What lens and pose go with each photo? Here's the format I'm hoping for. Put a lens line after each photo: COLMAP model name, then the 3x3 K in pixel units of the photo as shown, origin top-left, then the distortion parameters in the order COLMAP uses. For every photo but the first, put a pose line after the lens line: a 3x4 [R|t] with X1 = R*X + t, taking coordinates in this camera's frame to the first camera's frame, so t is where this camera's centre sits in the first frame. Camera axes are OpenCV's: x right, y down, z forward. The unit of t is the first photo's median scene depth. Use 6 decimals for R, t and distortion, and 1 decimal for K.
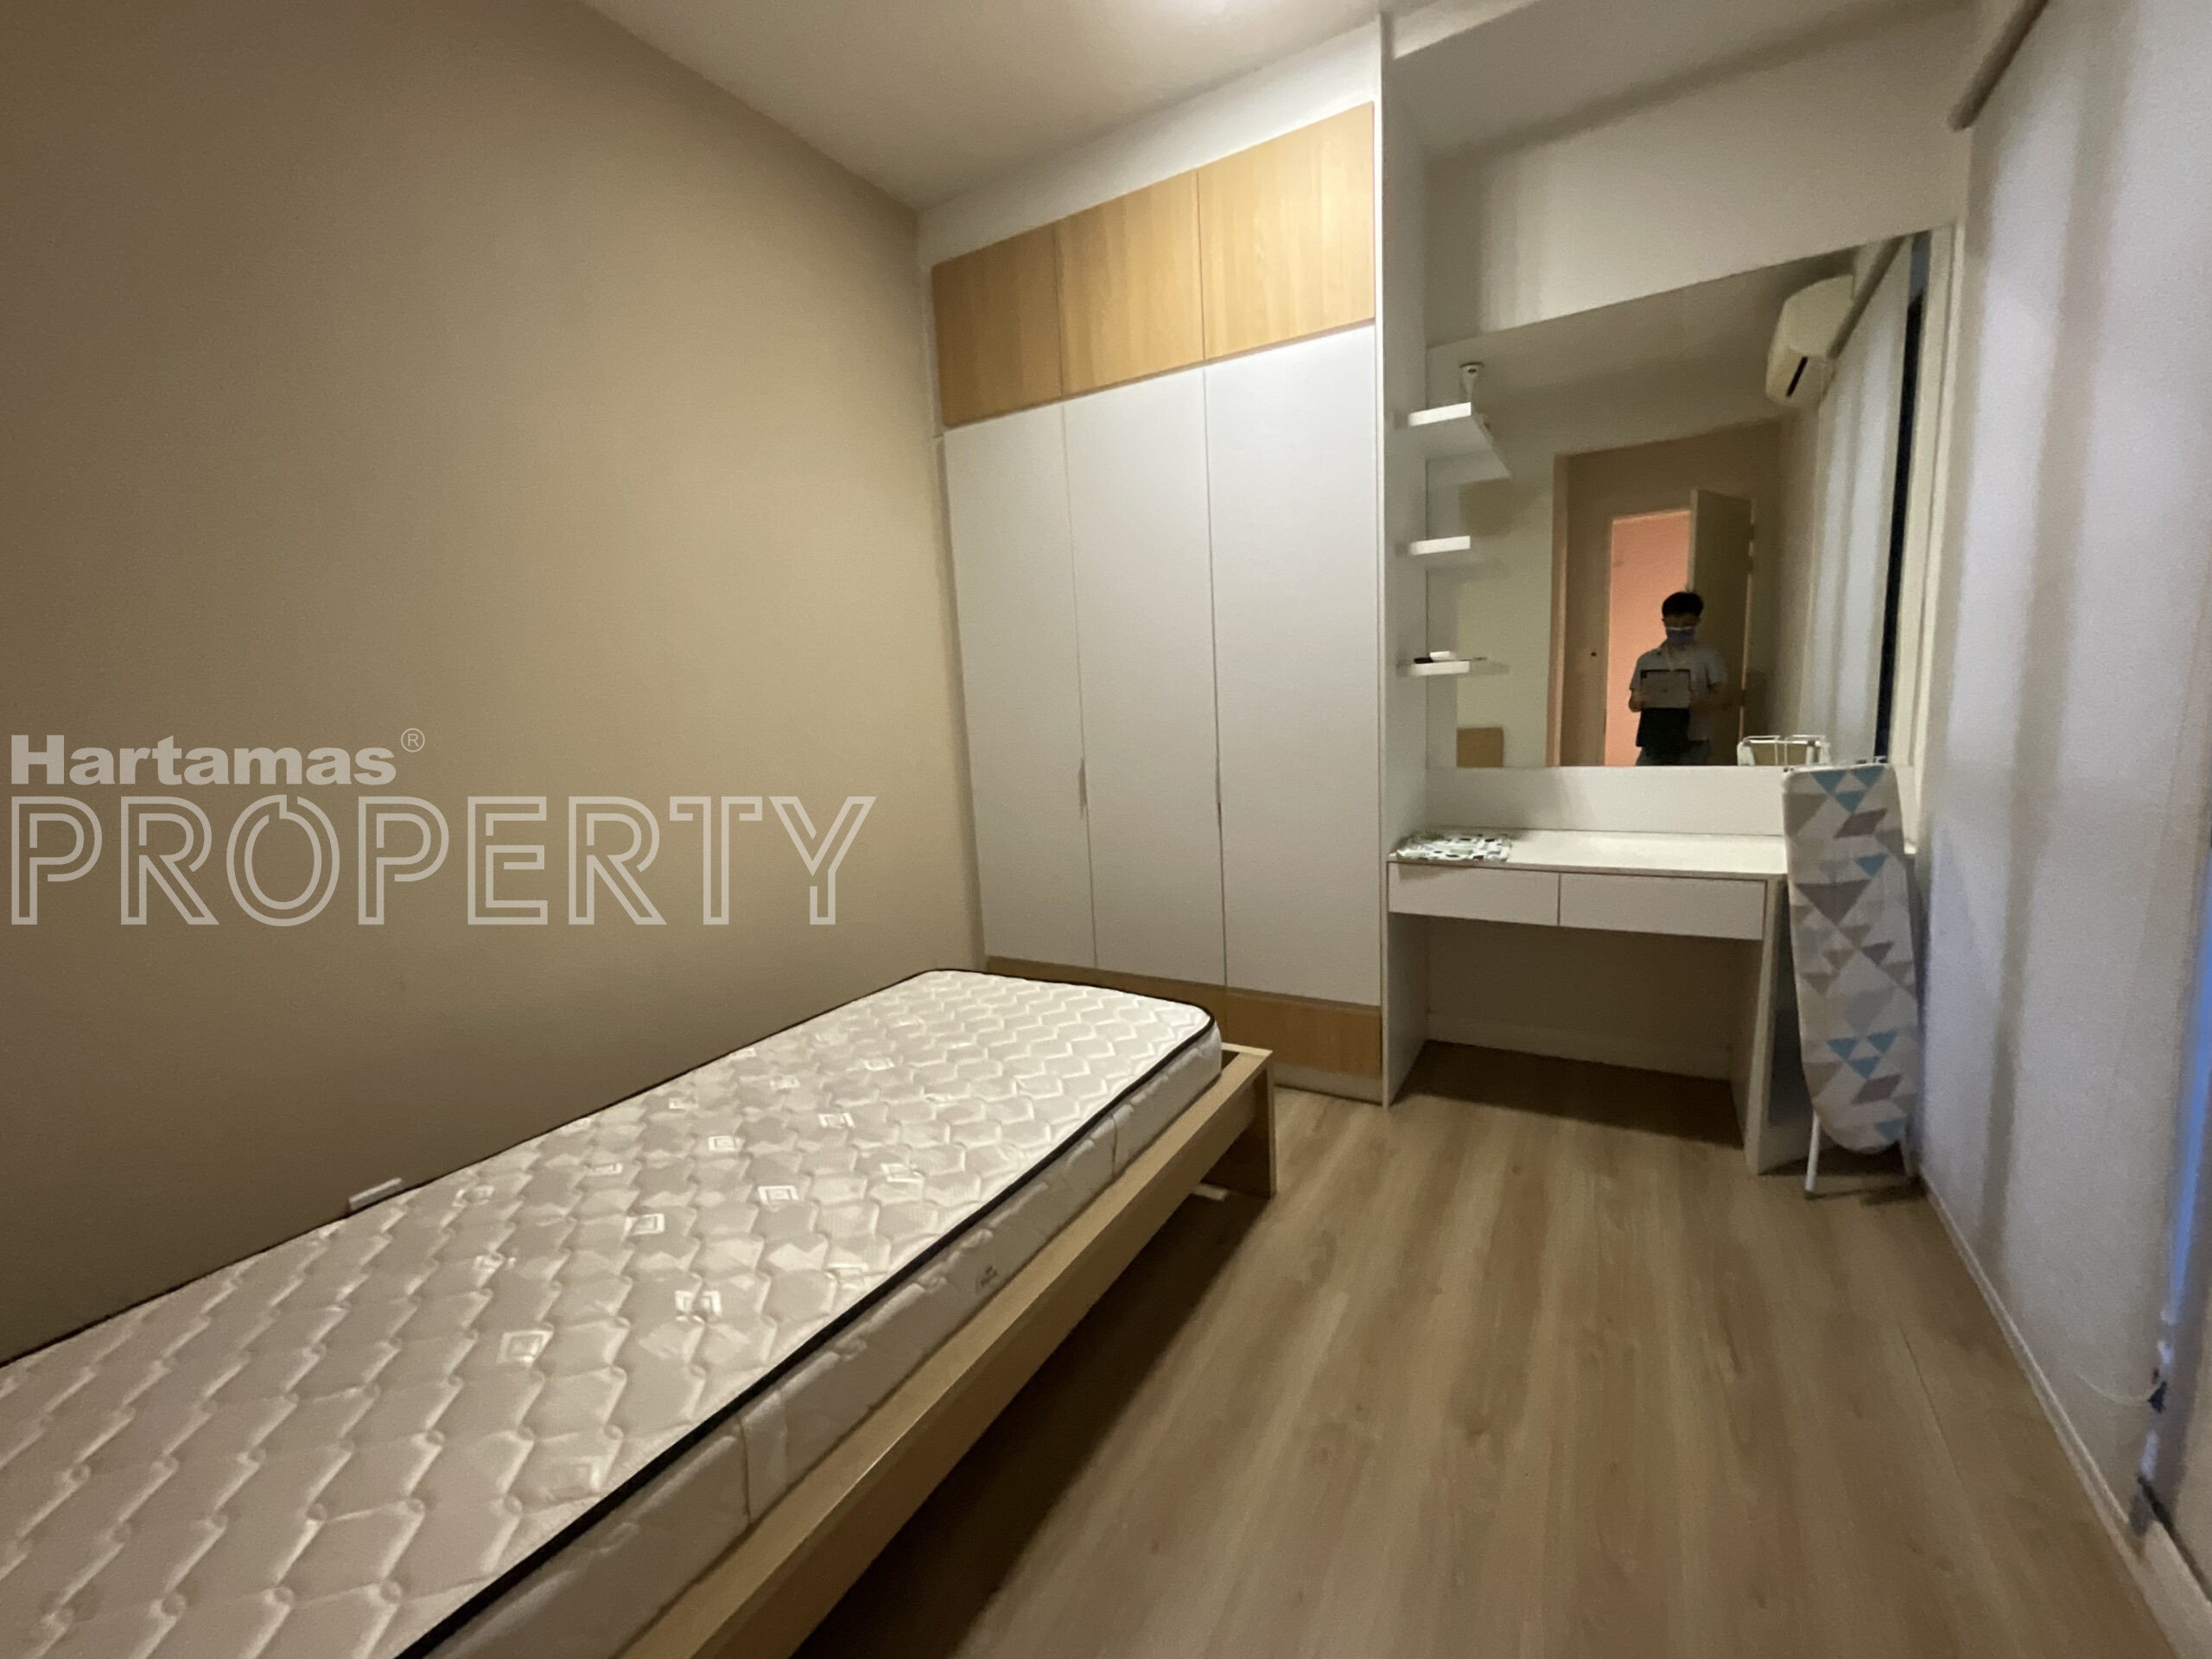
lens RADIAL K [[903.4, 0, 1116.0], [0, 903.4, 827.1], [0, 0, 1]] dist [-0.000911, -0.000293]
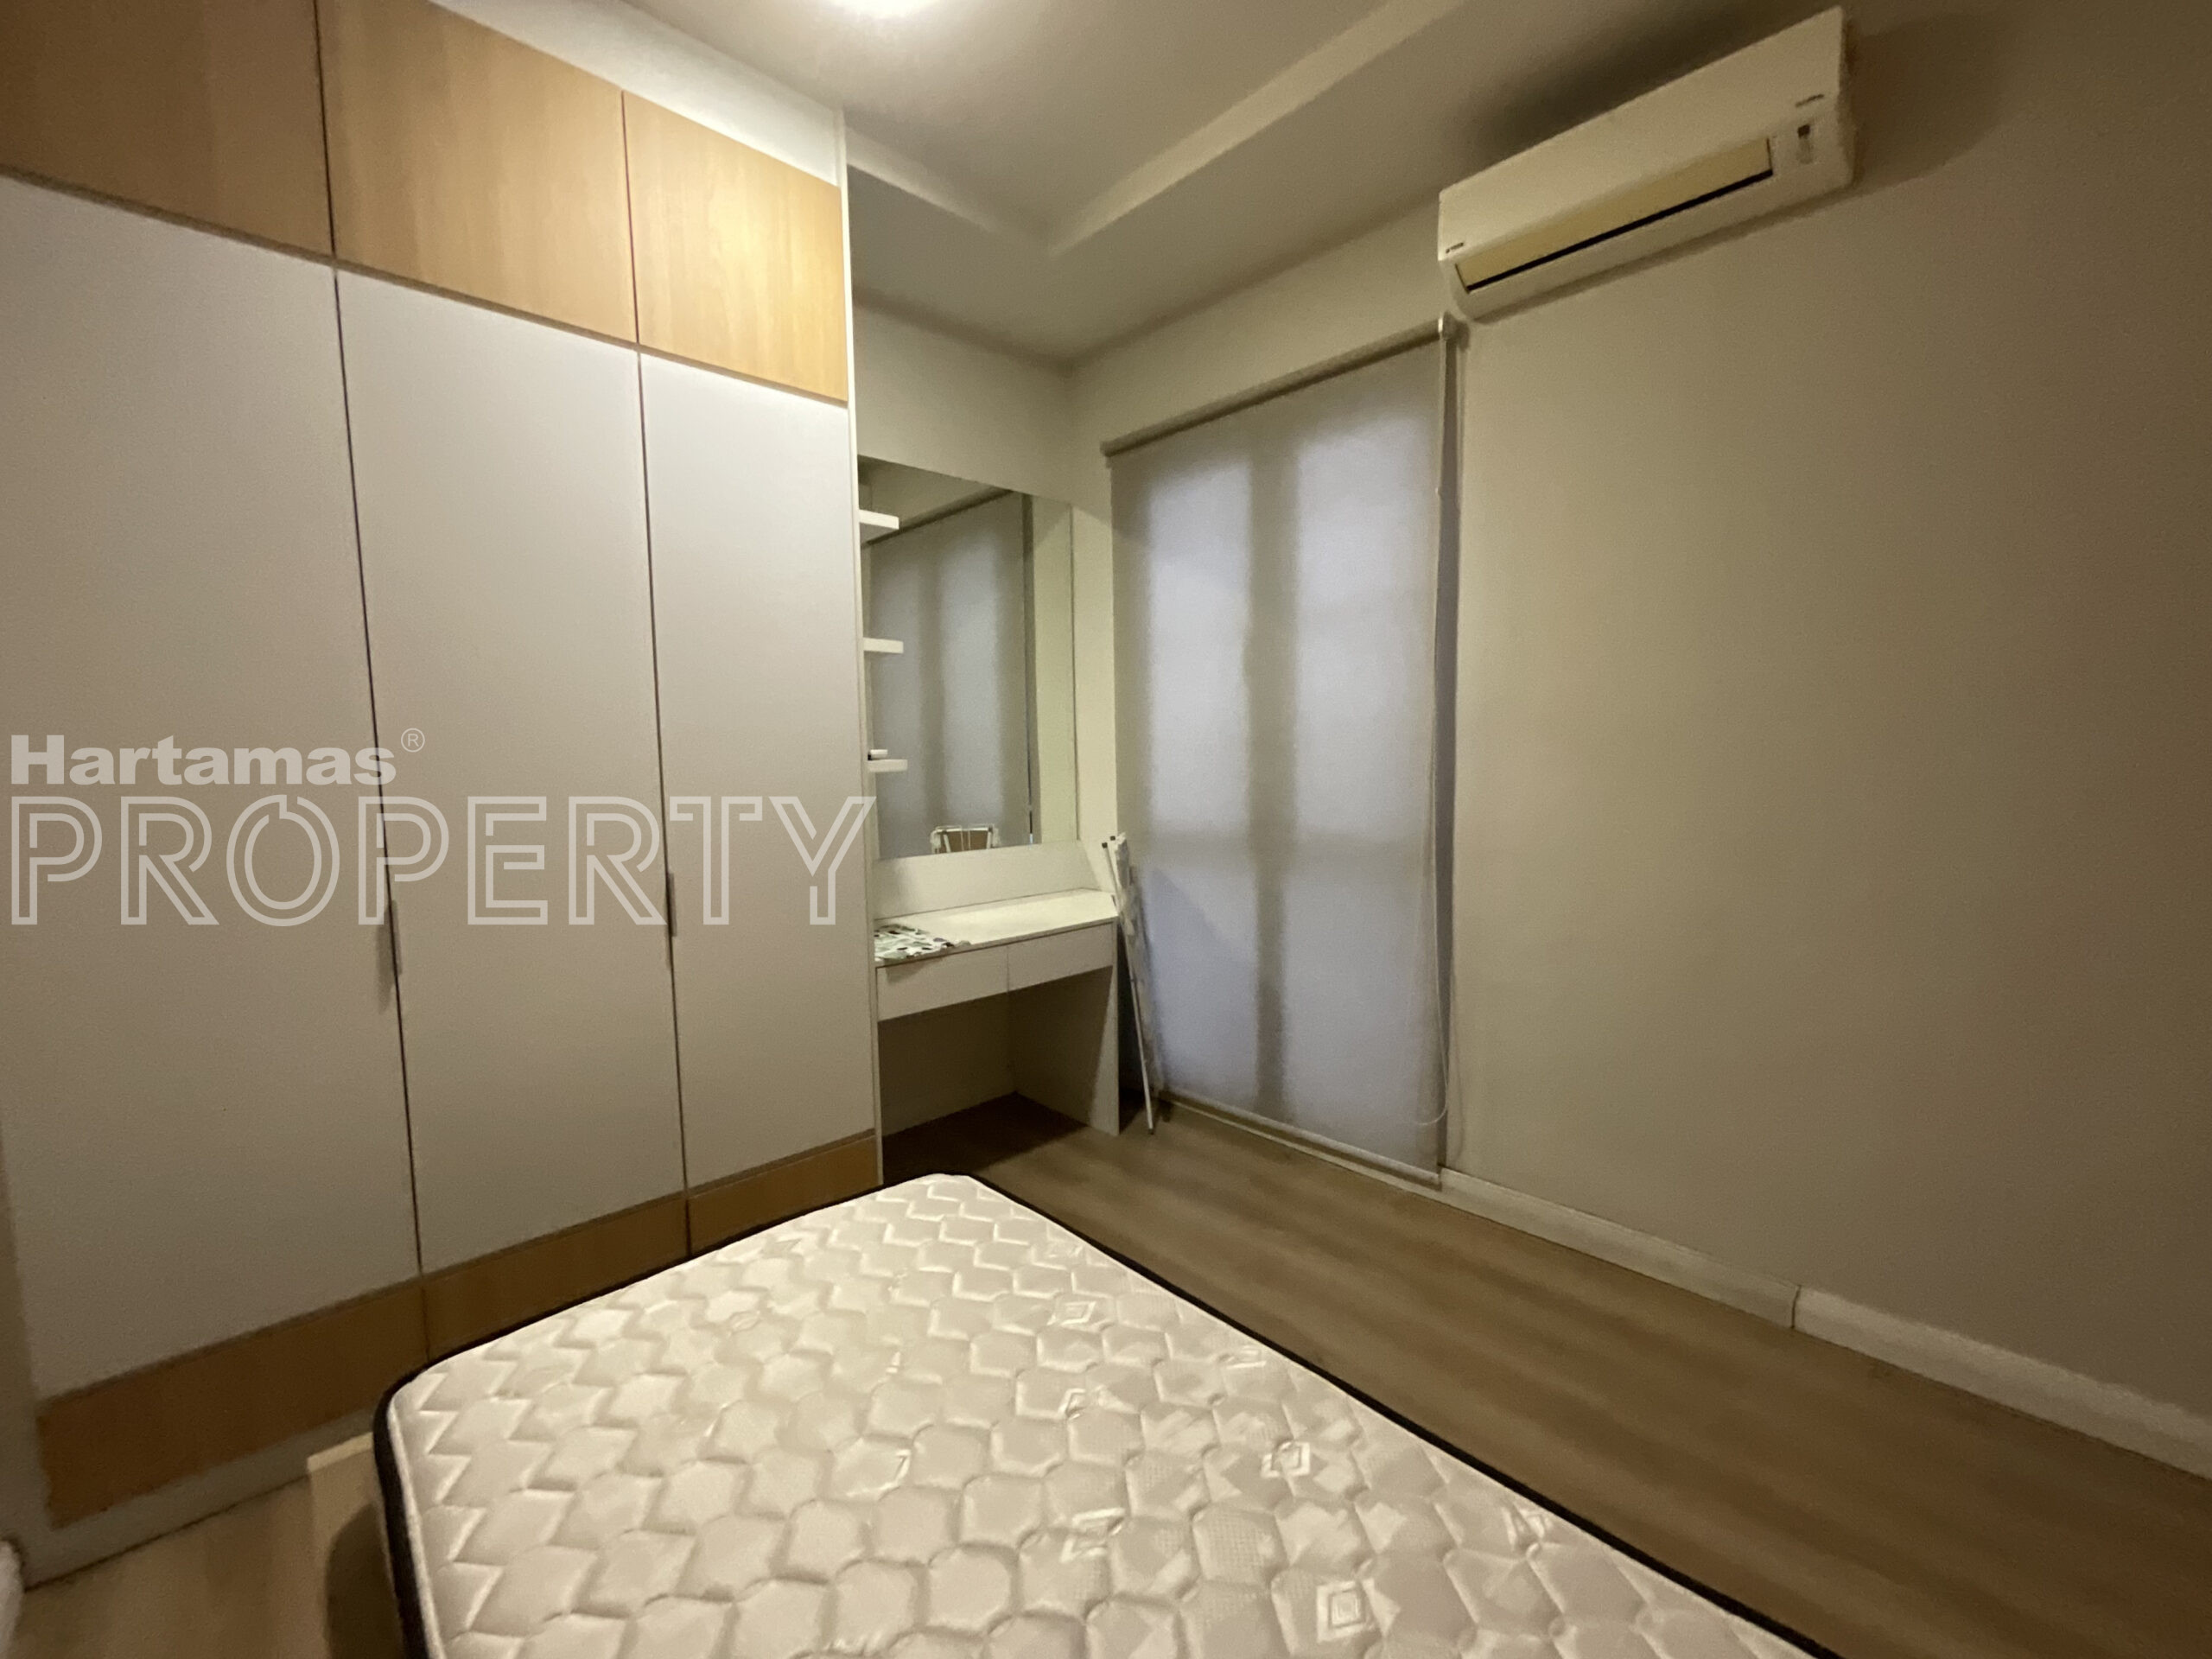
lens RADIAL K [[894.2, 0, 1106.0], [0, 894.2, 829.5], [0, 0, 1]] dist [-0.000853, -0.000285]
pose [[0.274776, -0.031882, 0.960980, -0.615846], [0.143388, 0.989633, -0.008167, -0.073544], [-0.950757, 0.140037, 0.276499, 0.588297]]
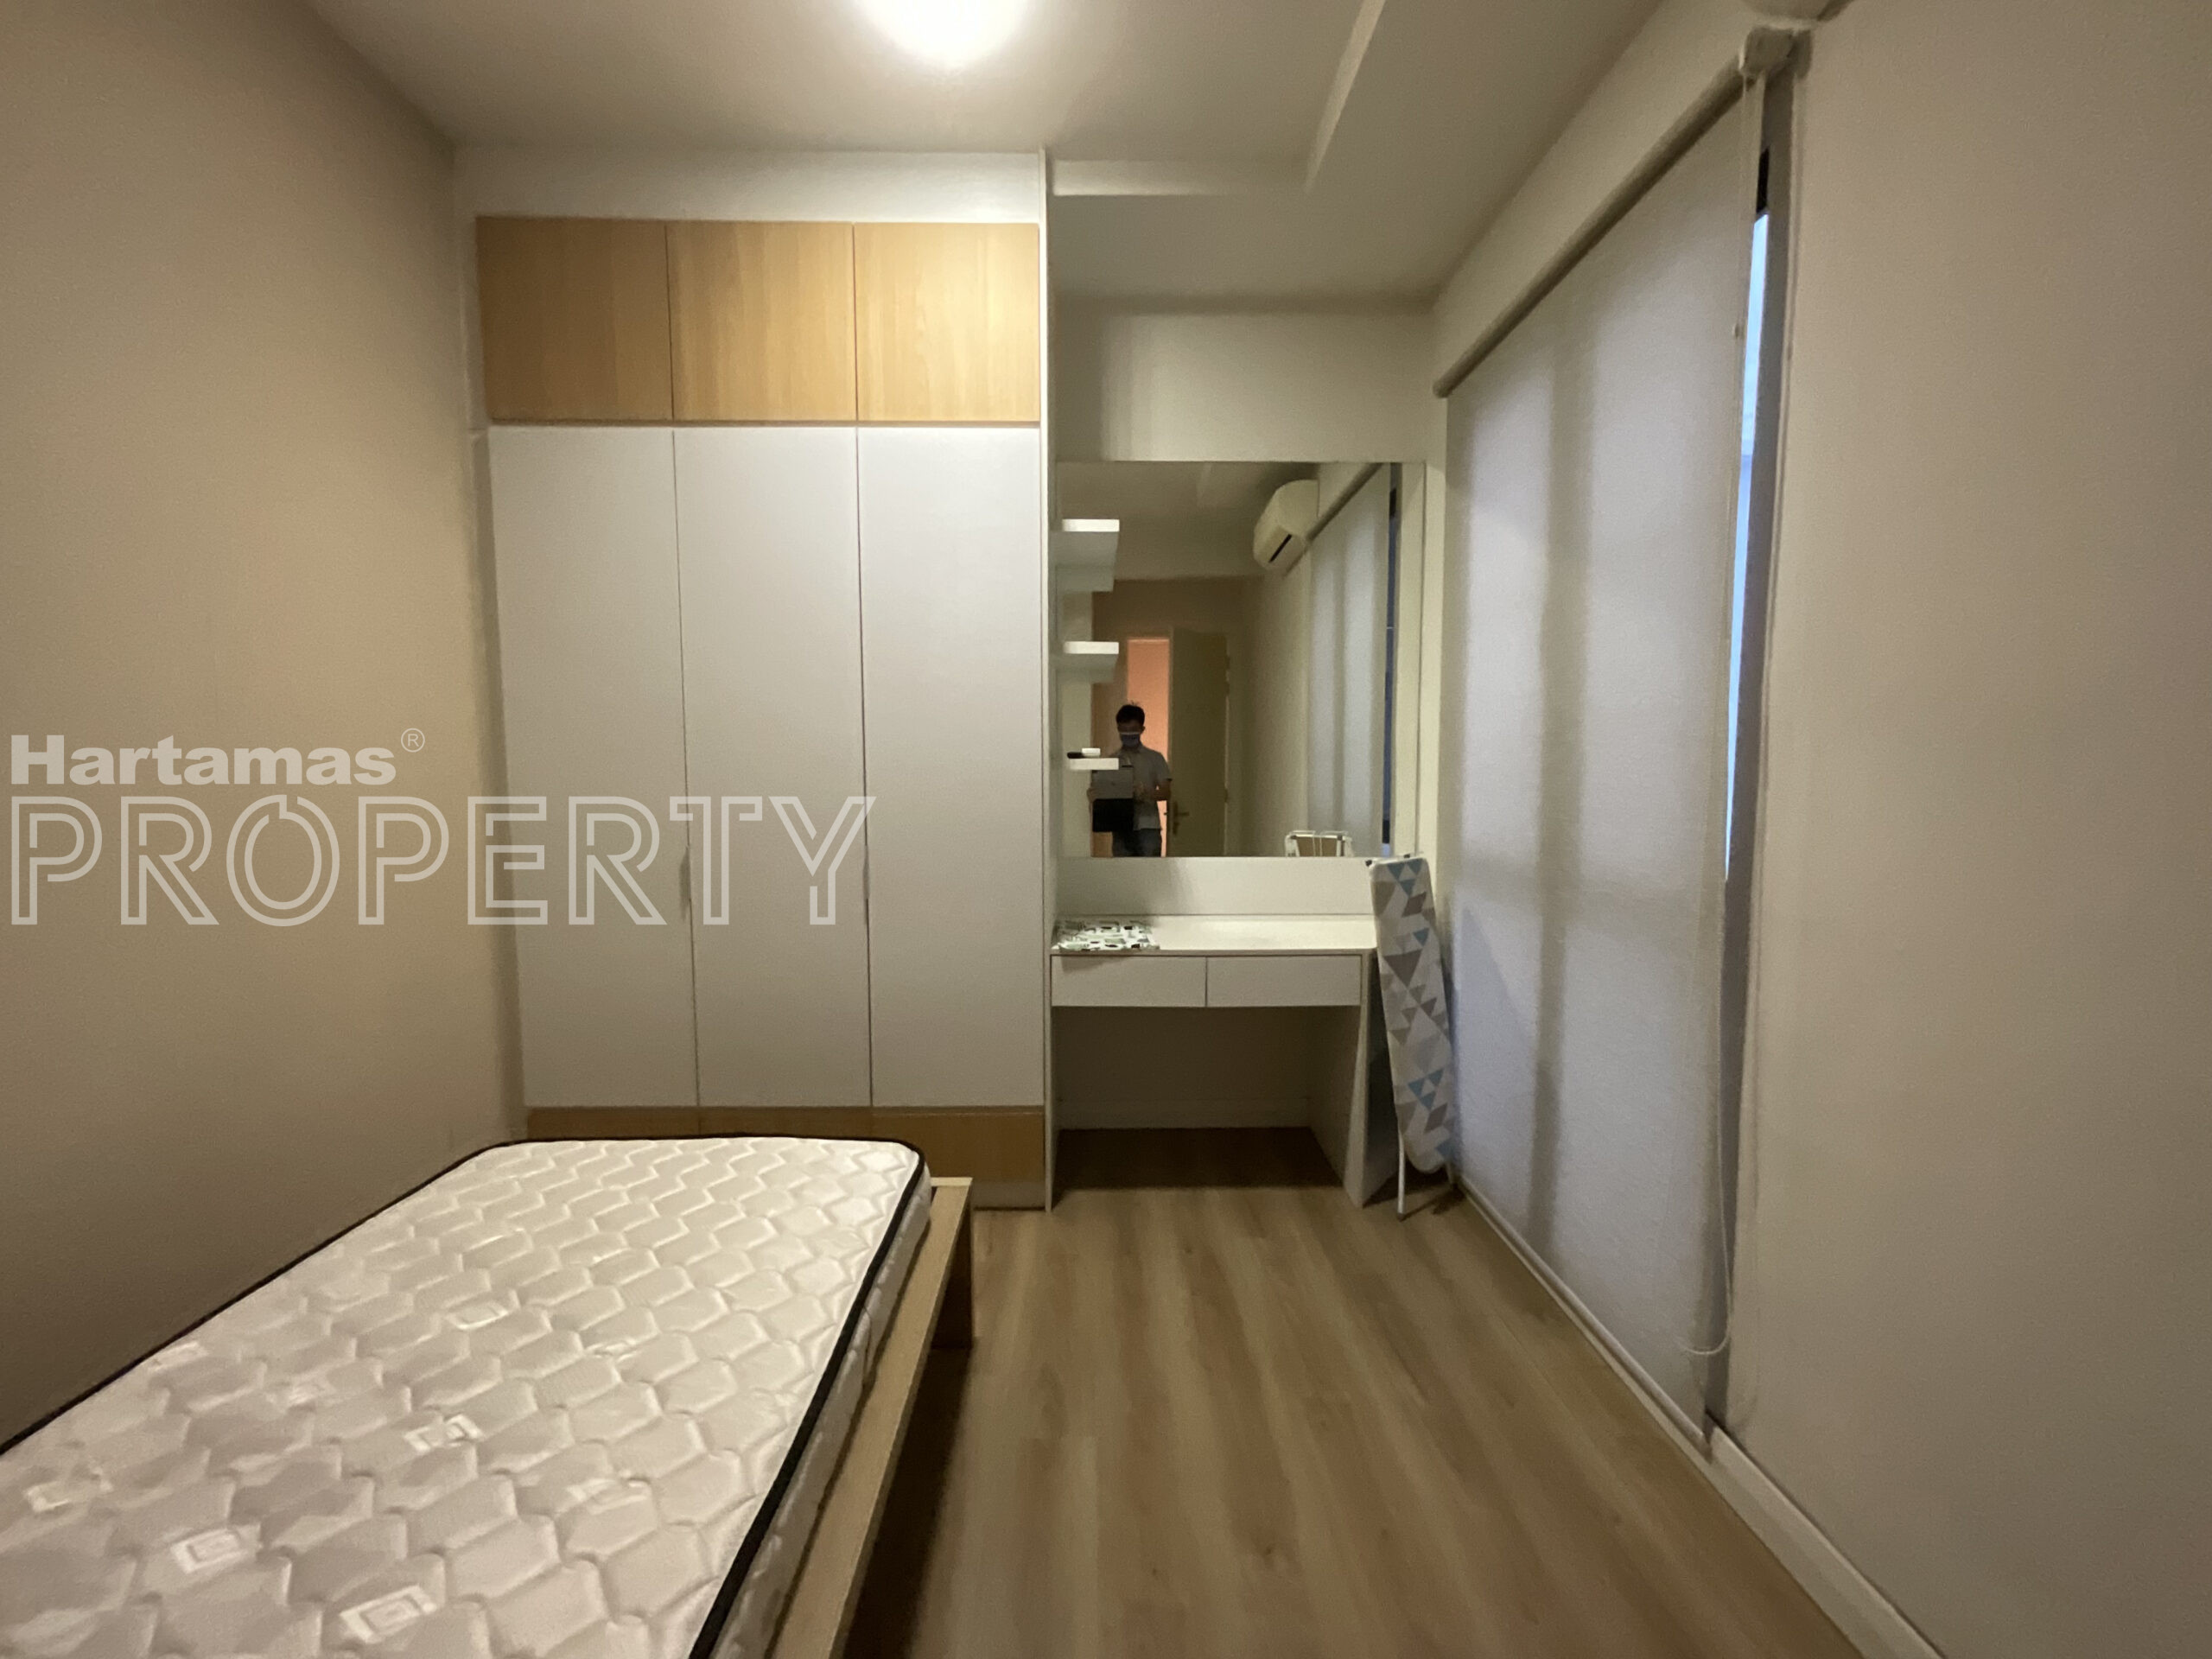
lens RADIAL K [[894.2, 0, 1106.0], [0, 894.2, 829.5], [0, 0, 1]] dist [-0.000853, -0.000285]
pose [[0.855824, 0.011824, 0.517132, -0.183431], [0.032350, 0.996558, -0.076324, -0.026093], [-0.516255, 0.082049, 0.852496, 0.147013]]
